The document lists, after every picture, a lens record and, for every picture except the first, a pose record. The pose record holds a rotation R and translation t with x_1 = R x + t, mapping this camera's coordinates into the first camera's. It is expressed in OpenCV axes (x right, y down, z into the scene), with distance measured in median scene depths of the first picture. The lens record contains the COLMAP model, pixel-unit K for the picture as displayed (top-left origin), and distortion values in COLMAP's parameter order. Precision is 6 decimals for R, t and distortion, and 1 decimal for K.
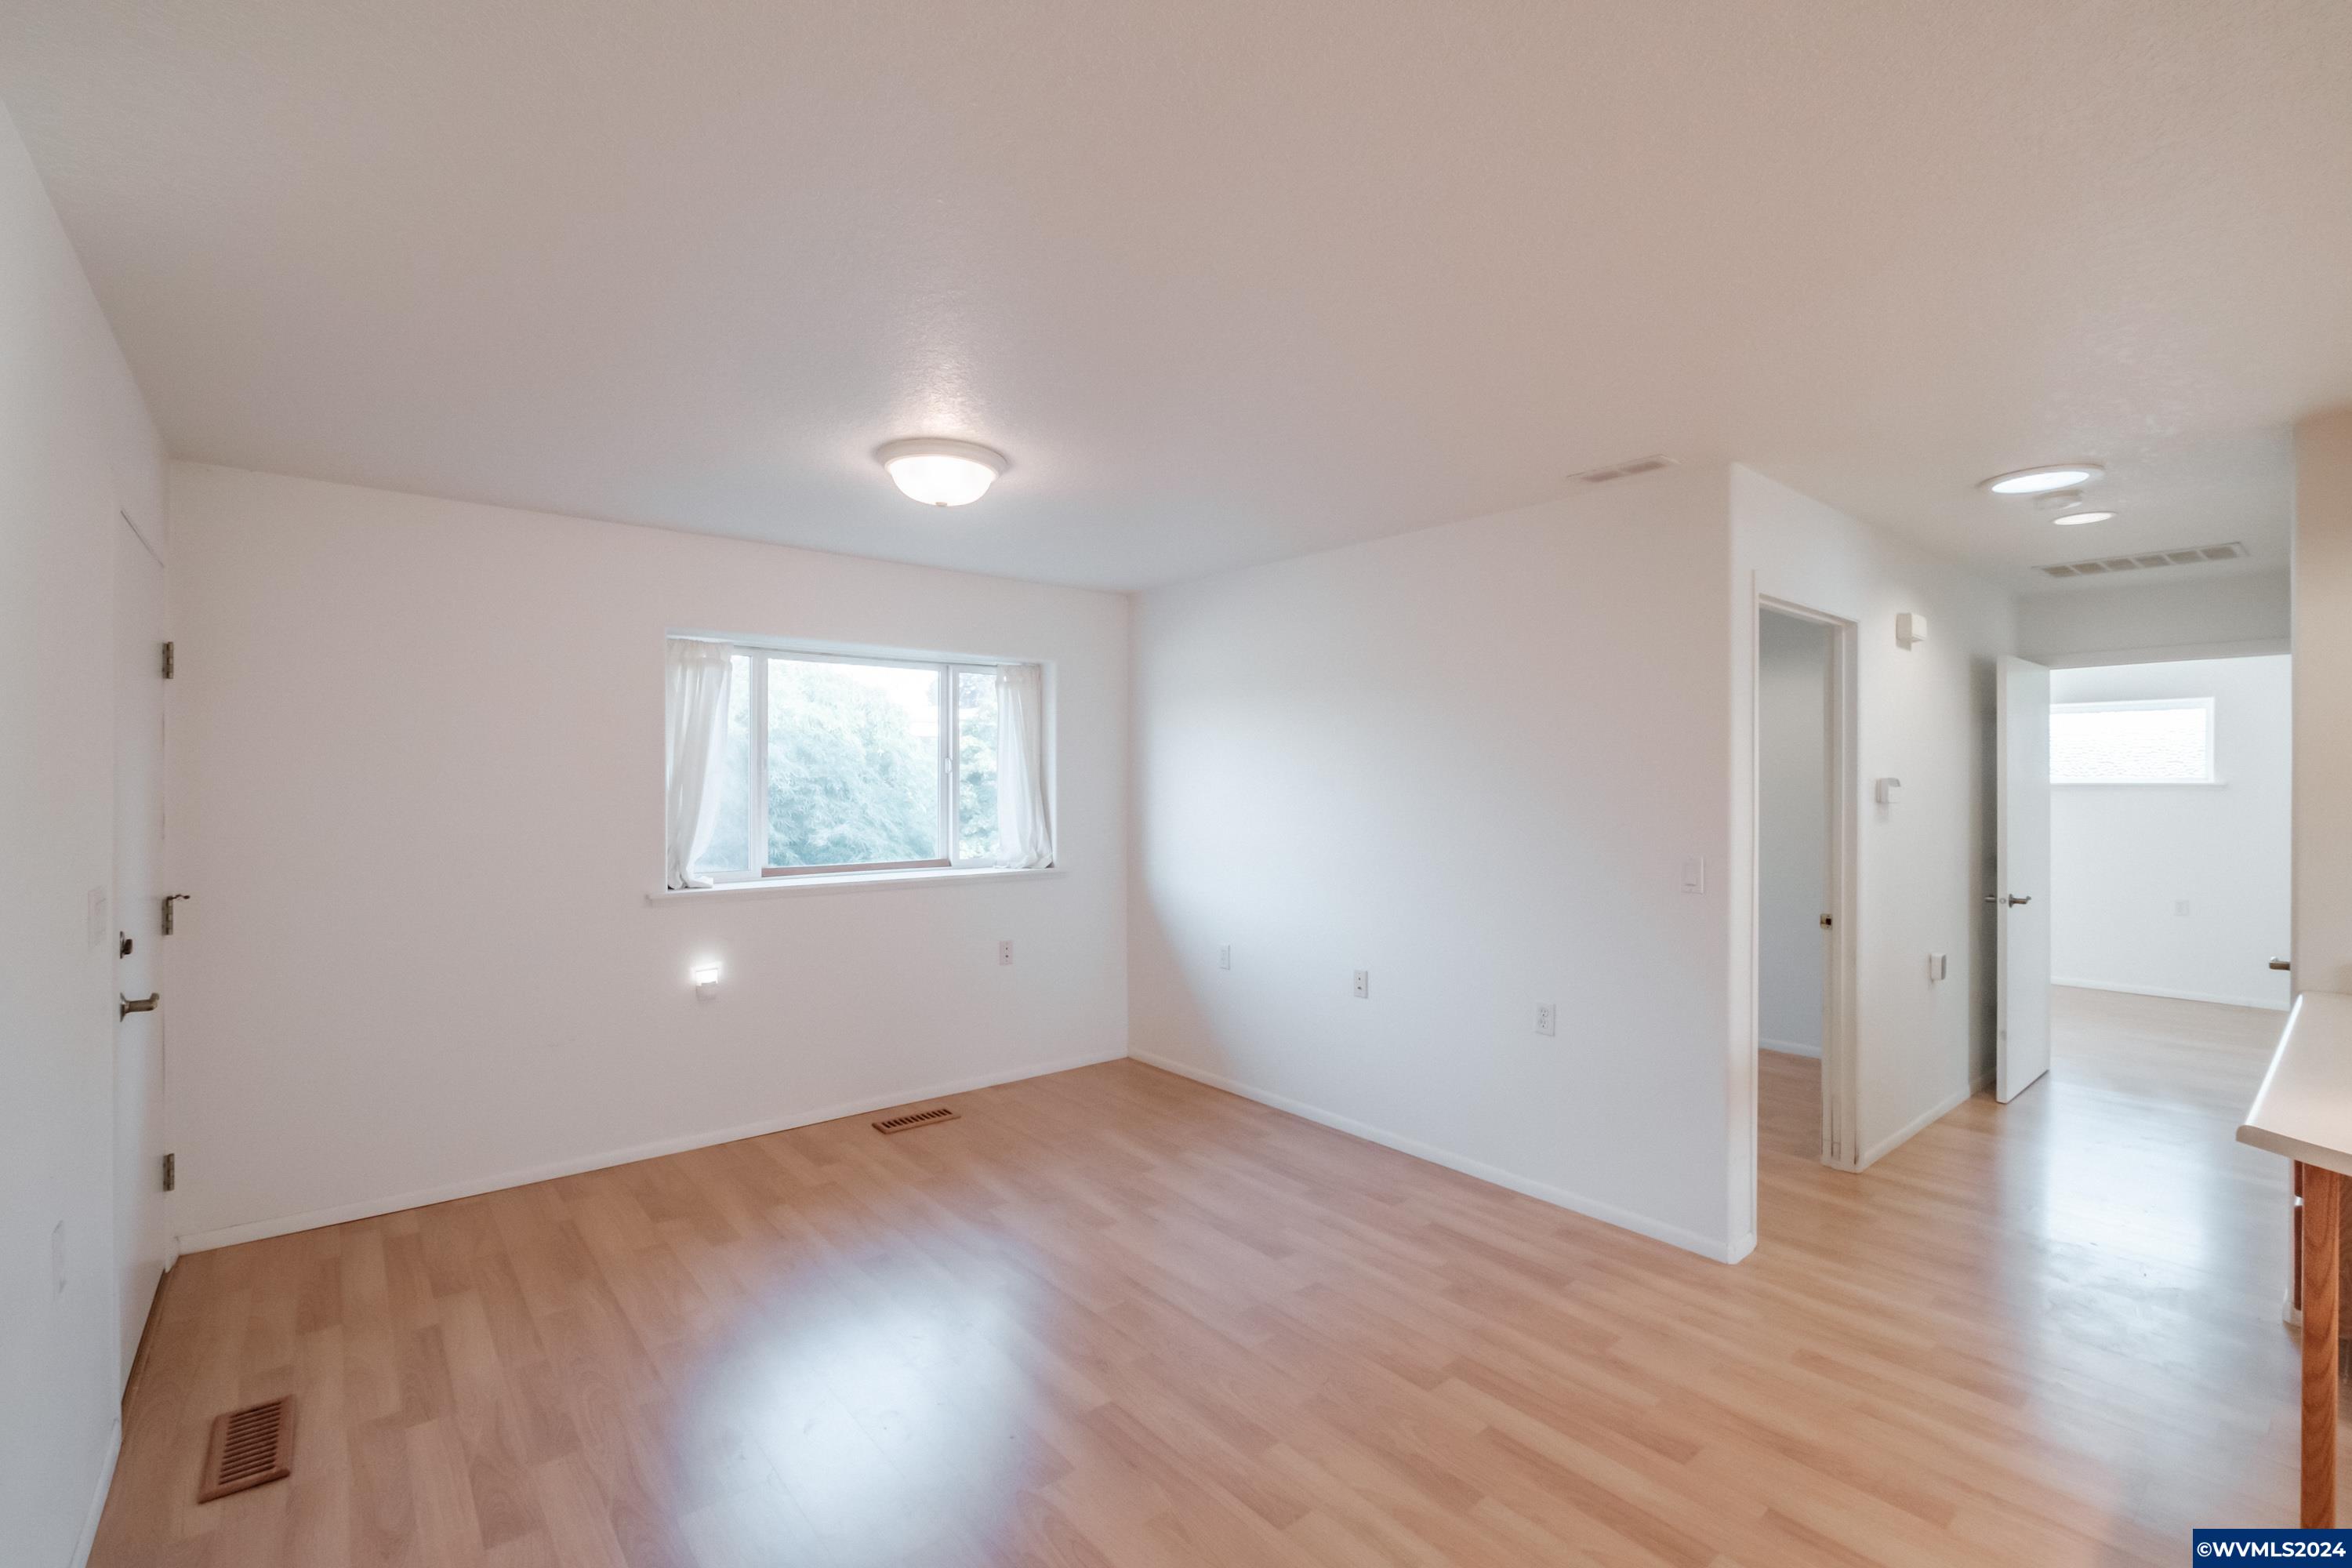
lens RADIAL K [[1022.5, 0, 1165.0], [0, 1022.5, 780.1], [0, 0, 1]] dist [-0.003841, 0.000161]
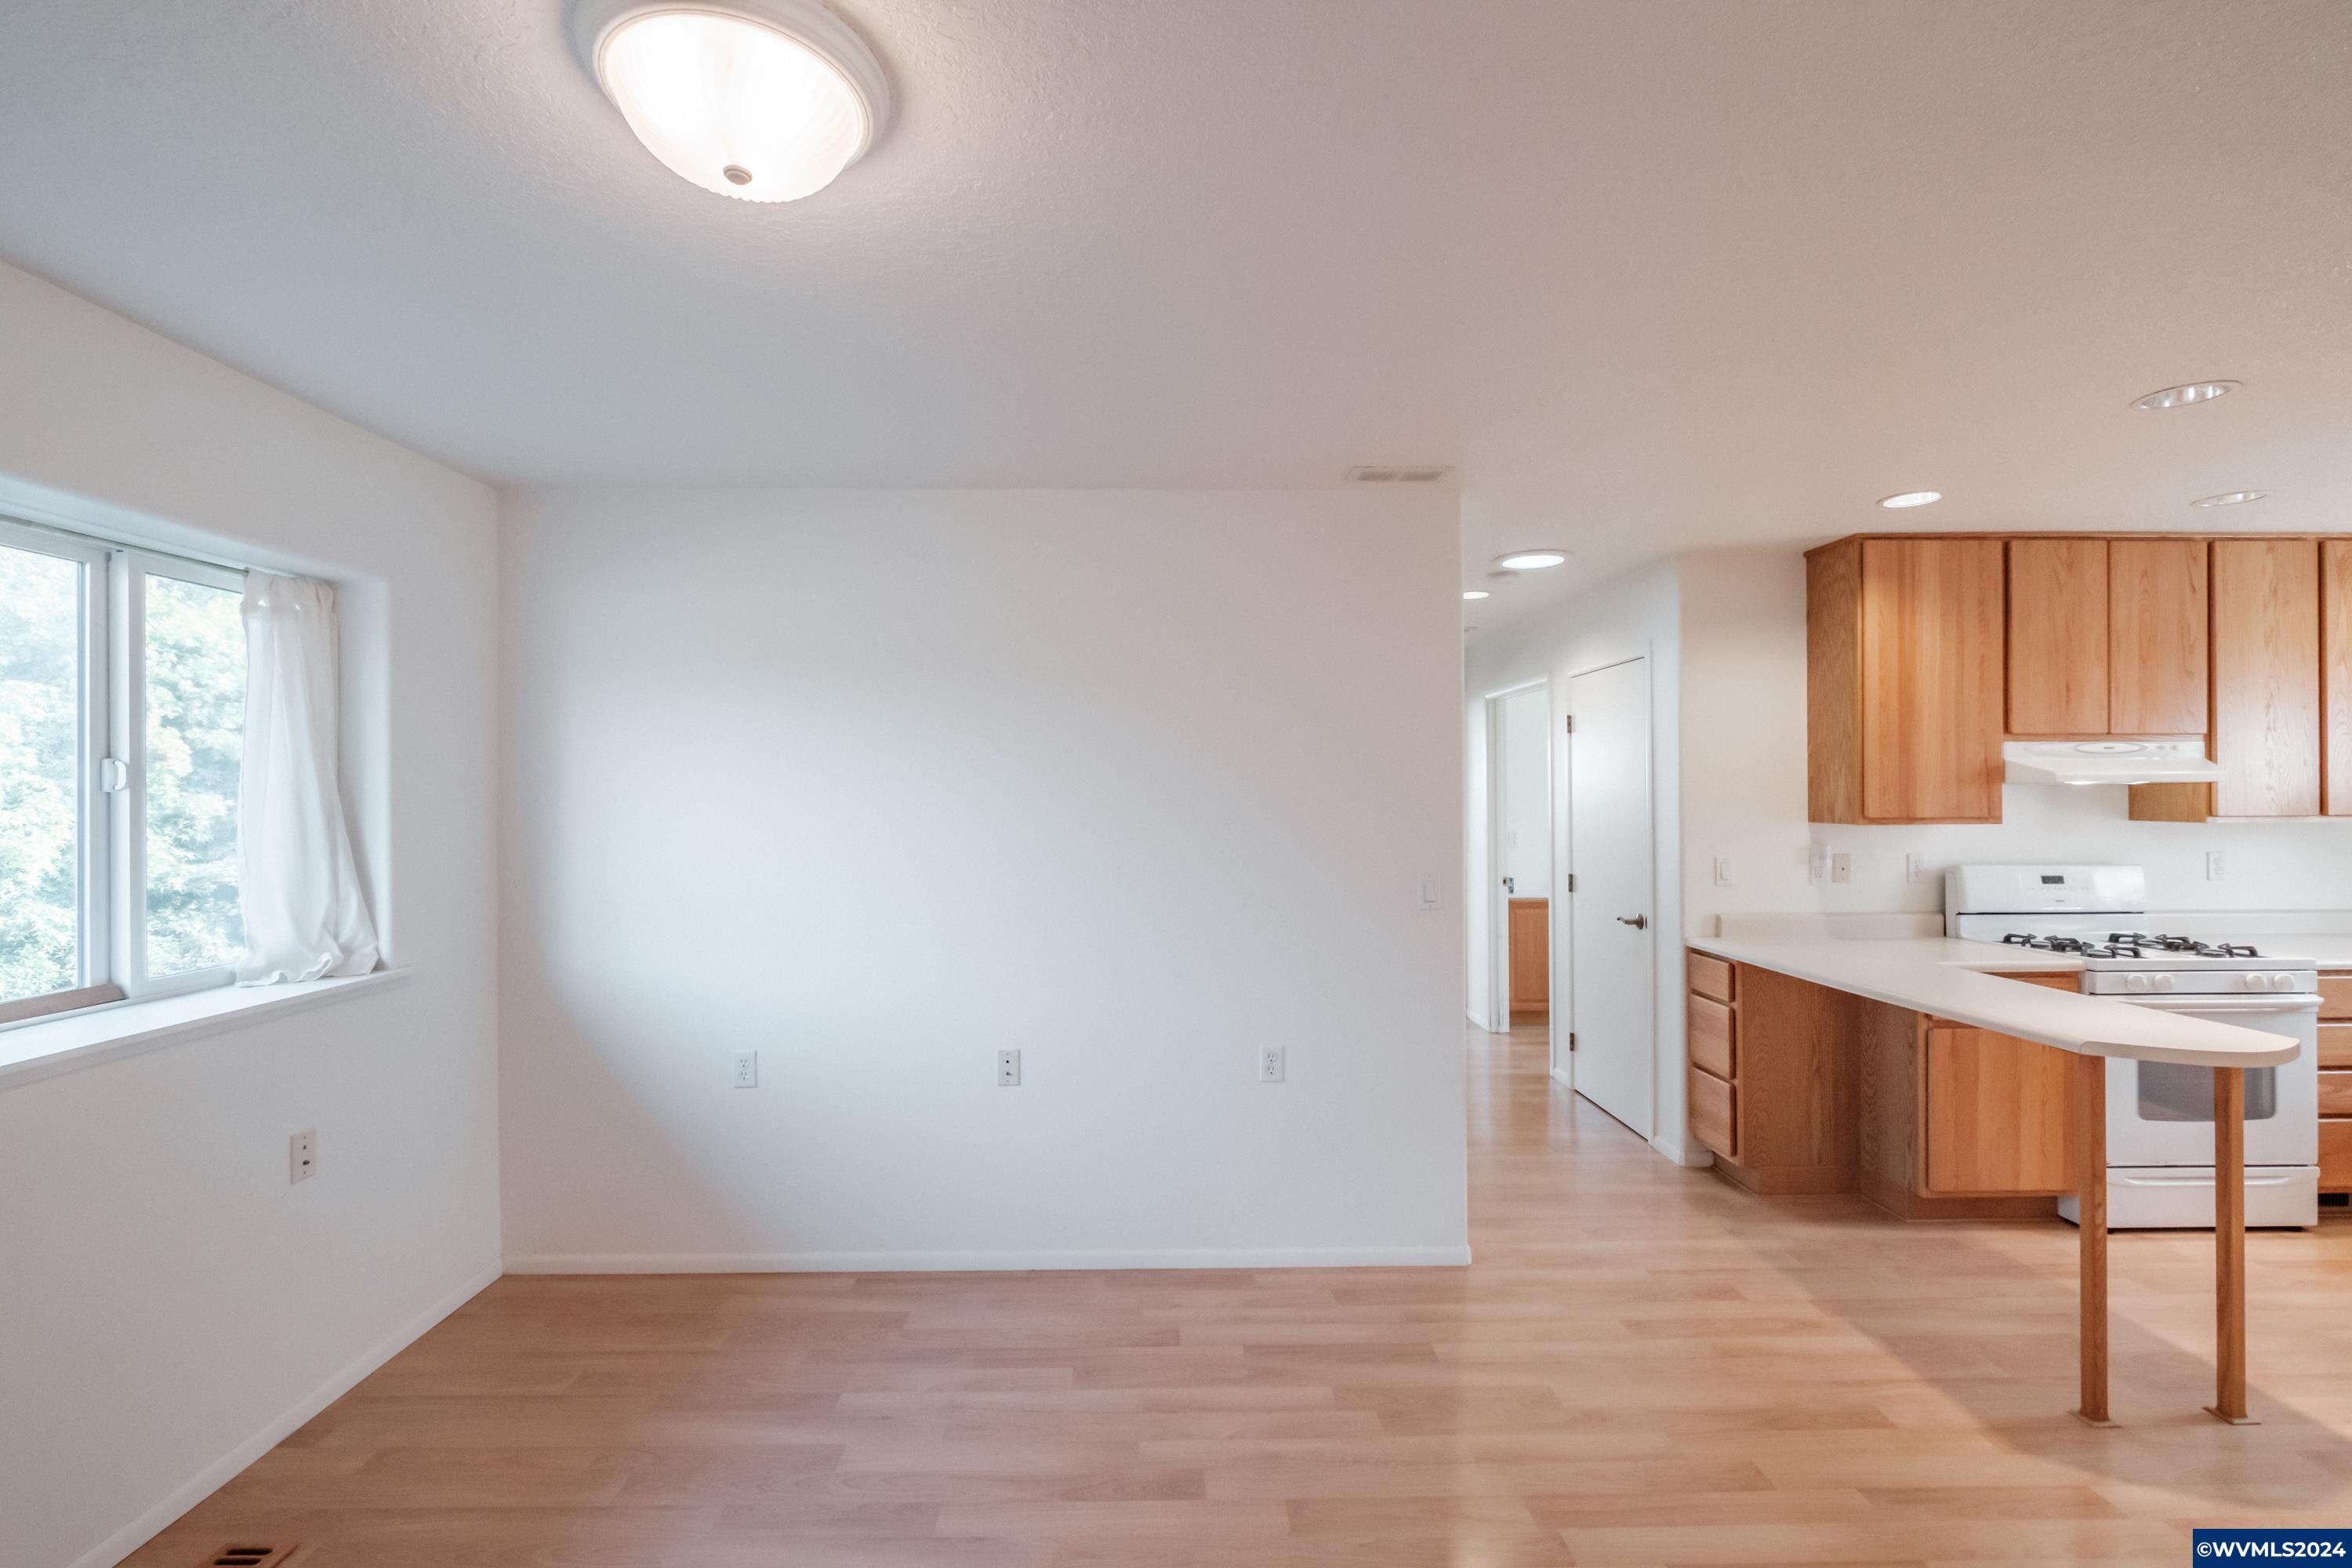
lens RADIAL K [[1022.5, 0, 1177.2], [0, 1022.5, 789.0], [0, 0, 1]] dist [-0.003841, 0.000161]
pose [[0.625098, -0.001731, 0.780544, -0.354703], [0.005142, 0.999985, -0.001900, -0.006712], [-0.780529, 0.005201, 0.625097, 0.468567]]
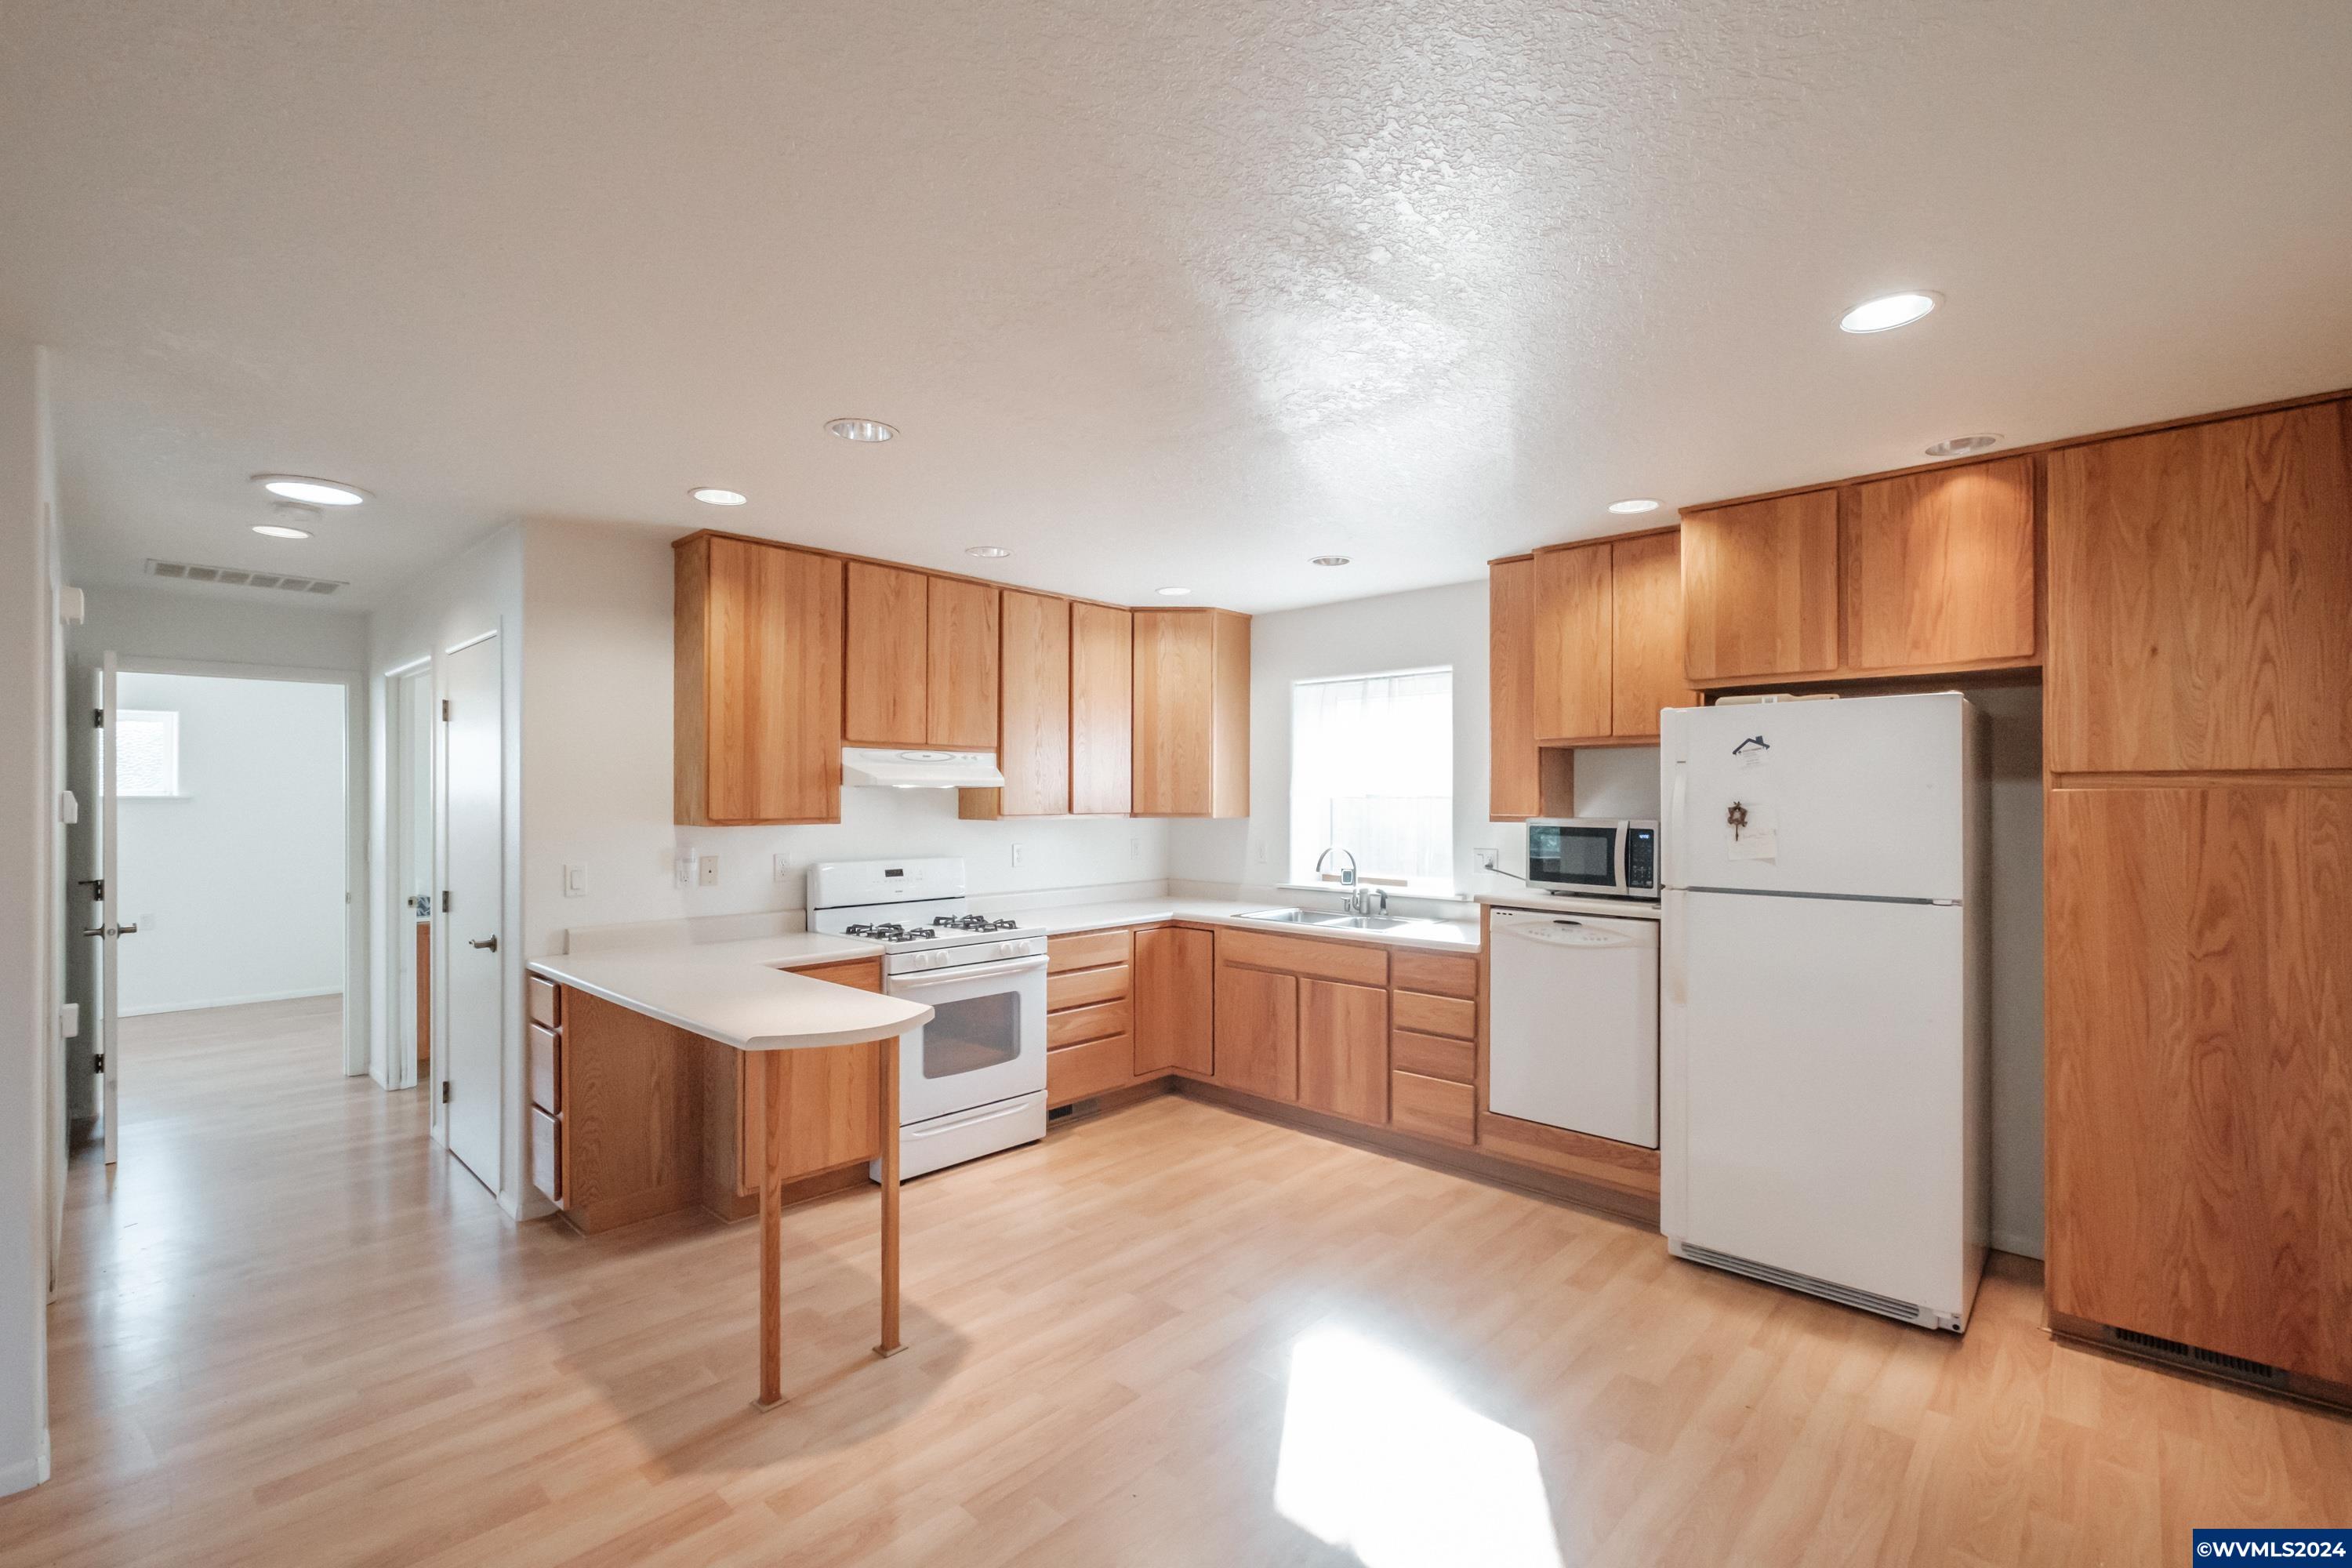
lens RADIAL K [[1022.5, 0, 1167.7], [0, 1022.5, 796.2], [0, 0, 1]] dist [-0.003841, 0.000161]
pose [[-0.113328, -0.001736, 0.993556, -0.185645], [-0.002260, 0.999996, 0.001489, -0.001881], [-0.993555, -0.002077, -0.113332, 0.249626]]
